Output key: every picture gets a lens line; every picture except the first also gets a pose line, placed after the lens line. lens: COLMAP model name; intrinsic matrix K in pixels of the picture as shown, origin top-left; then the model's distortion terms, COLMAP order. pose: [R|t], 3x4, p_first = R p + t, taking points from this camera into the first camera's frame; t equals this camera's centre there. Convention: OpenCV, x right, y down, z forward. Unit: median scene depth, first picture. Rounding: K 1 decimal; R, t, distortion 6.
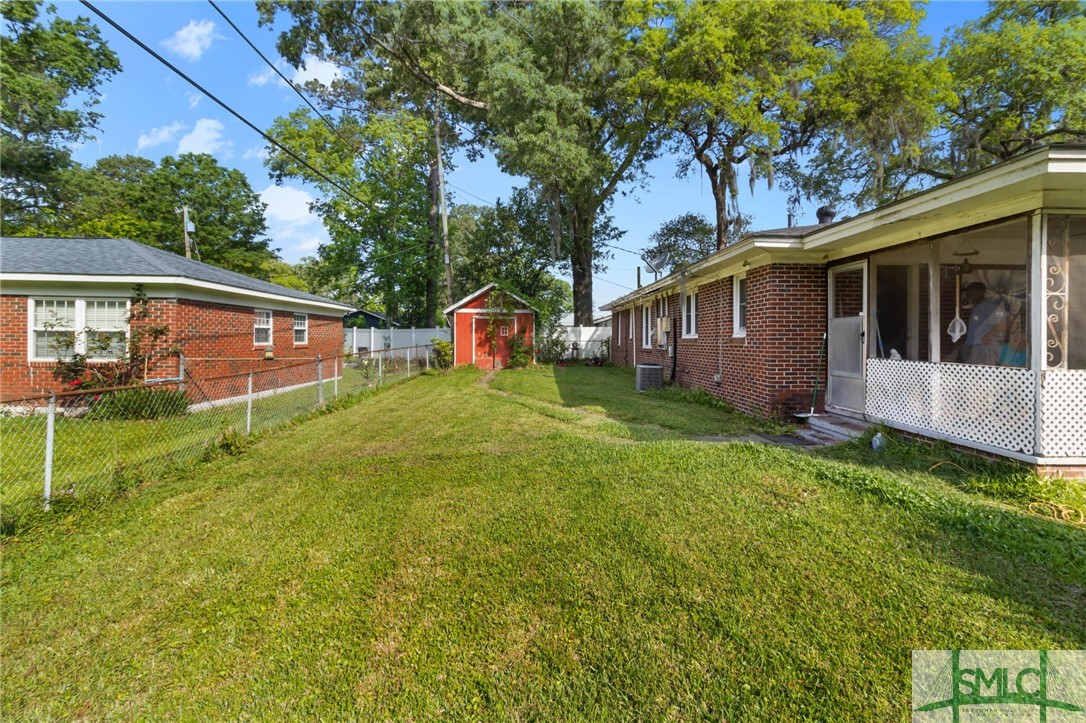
lens RADIAL K [[510.1, 0, 542.0], [0, 510.1, 337.7], [0, 0, 1]] dist [0.009470, 0.001435]
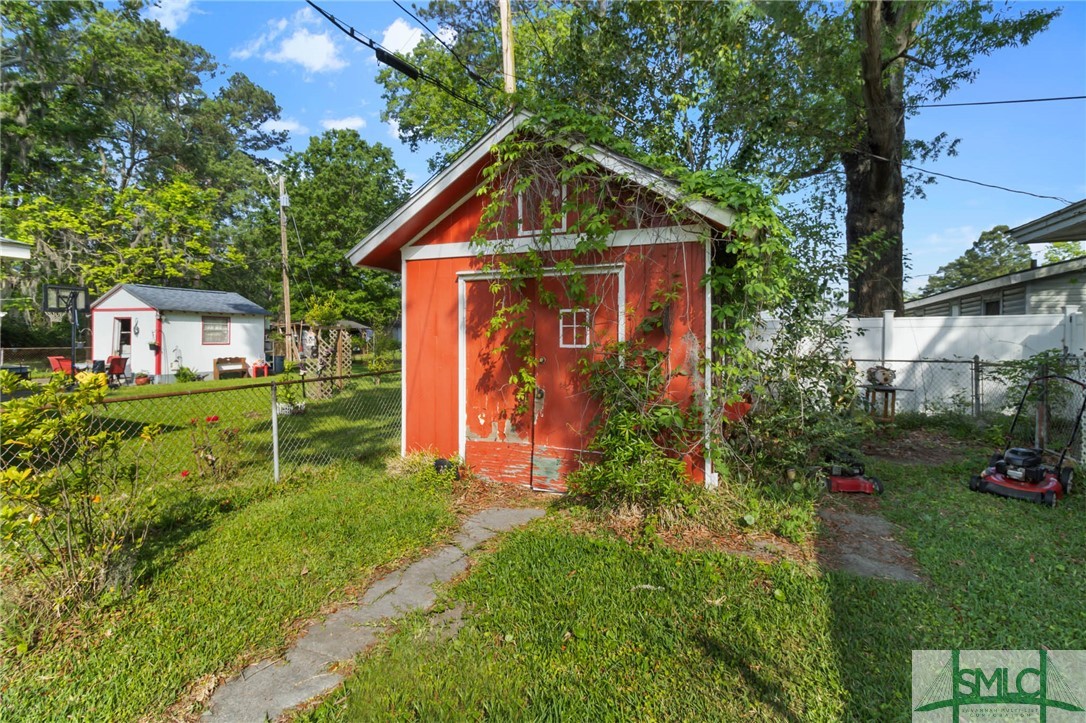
lens RADIAL K [[510.1, 0, 562.6], [0, 510.1, 326.3], [0, 0, 1]] dist [0.009470, 0.001435]
pose [[0.926330, -0.006488, -0.376656, 0.007491], [-0.002778, 0.999707, -0.024052, -0.008628], [0.376702, 0.023326, 0.926041, 0.783167]]
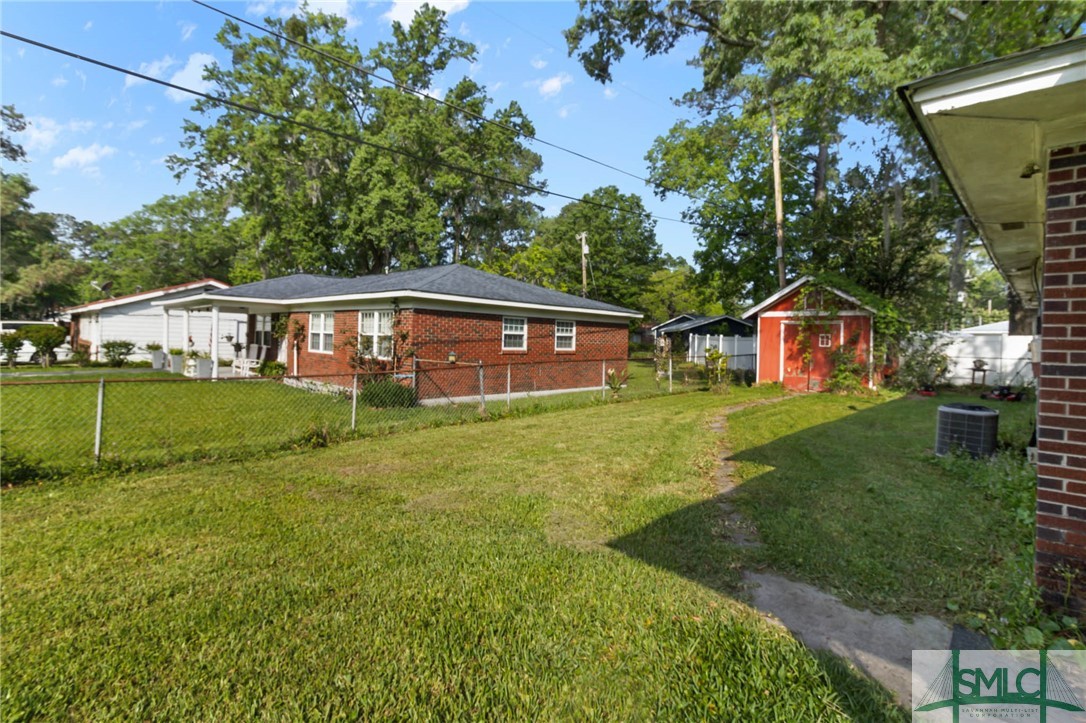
lens RADIAL K [[510.1, 0, 543.7], [0, 510.1, 341.0], [0, 0, 1]] dist [0.009470, 0.001435]
pose [[0.698361, 0.015070, -0.715587, 0.171023], [-0.021009, 0.999779, 0.000552, -0.004221], [0.715437, 0.014648, 0.698523, 0.191281]]
